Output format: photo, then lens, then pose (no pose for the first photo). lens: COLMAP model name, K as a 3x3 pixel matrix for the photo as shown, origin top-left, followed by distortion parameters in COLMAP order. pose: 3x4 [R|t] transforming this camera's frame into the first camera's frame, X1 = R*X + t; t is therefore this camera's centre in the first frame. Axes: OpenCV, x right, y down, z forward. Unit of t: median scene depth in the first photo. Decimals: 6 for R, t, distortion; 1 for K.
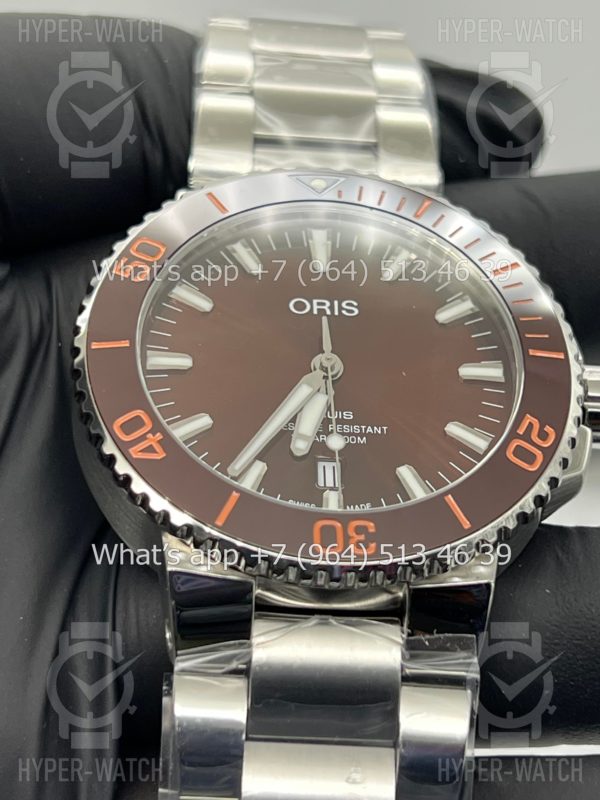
lens RADIAL K [[1987.2, 0, 308.4], [0, 1987.2, 398.7], [0, 0, 1]] dist [0.485337, 0.000000]
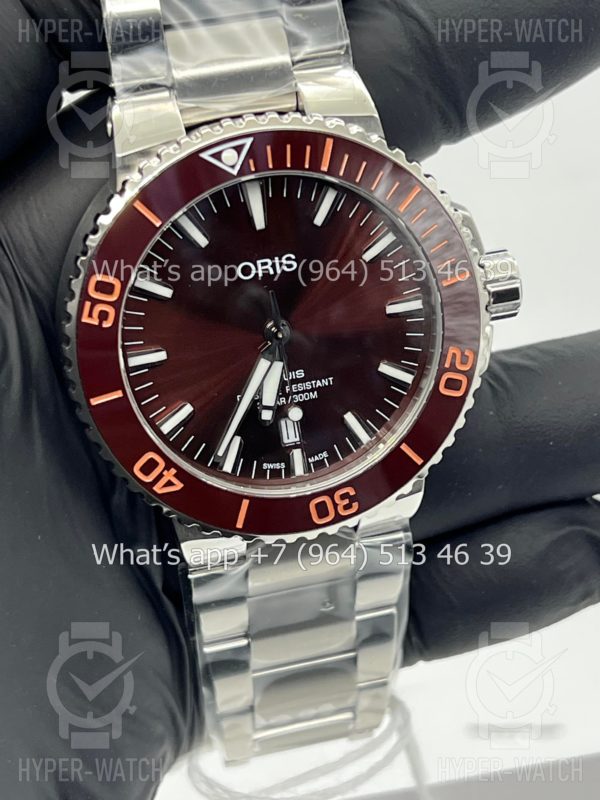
lens RADIAL K [[1842.2, 0, 301.4], [0, 1842.2, 408.0], [0, 0, 1]] dist [0.245663, 0.000000]
pose [[0.986940, -0.143438, 0.073313, -0.064574], [0.037663, 0.647967, 0.760737, -0.832502], [-0.156623, -0.748041, 0.644907, 0.262751]]
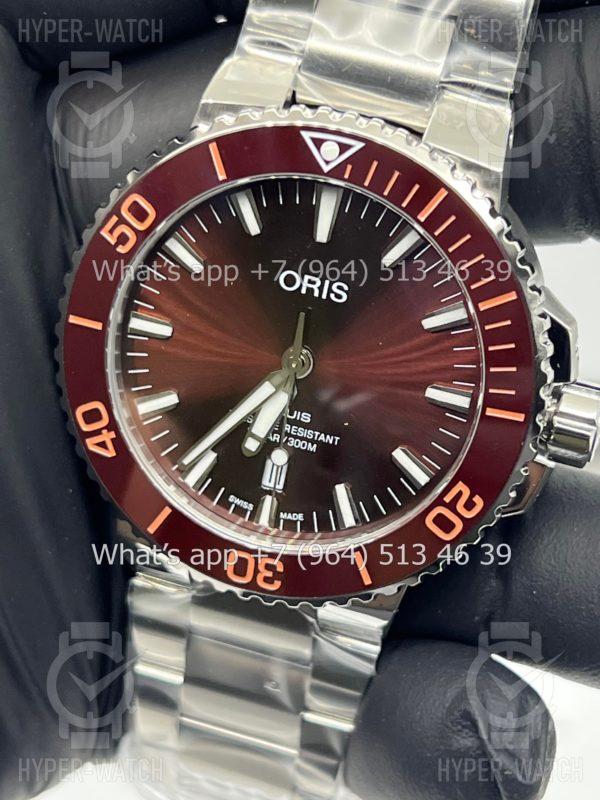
lens RADIAL K [[1842.2, 0, 303.7], [0, 1842.2, 395.6], [0, 0, 1]] dist [0.245663, 0.000000]
pose [[0.920874, 0.285836, -0.265120, 0.270473], [0.001714, 0.677064, 0.735922, -0.706497], [0.389856, -0.678146, 0.623001, 0.411509]]
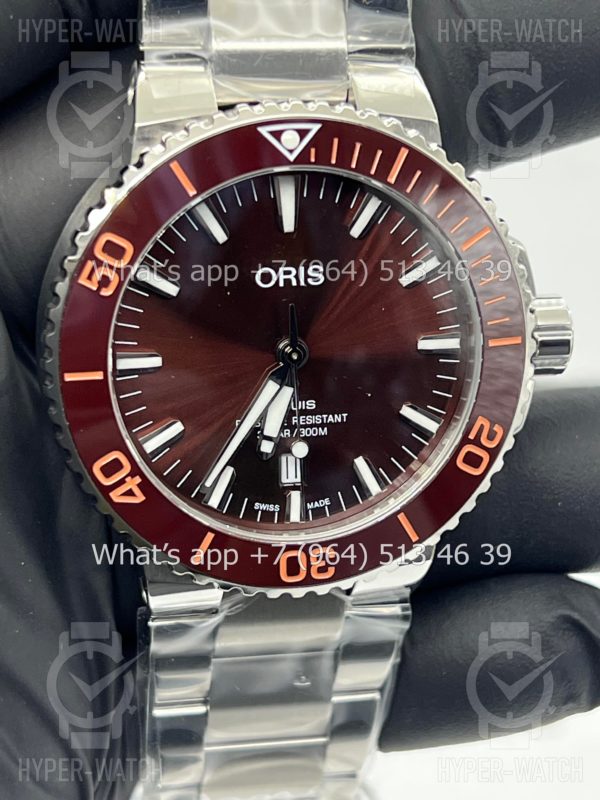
lens RADIAL K [[1842.2, 0, 298.9], [0, 1842.2, 401.9], [0, 0, 1]] dist [0.245663, 0.000000]
pose [[0.994214, -0.010086, 0.106945, -0.090448], [-0.070350, 0.691232, 0.719200, -0.692211], [-0.081177, -0.722562, 0.686523, 0.336077]]
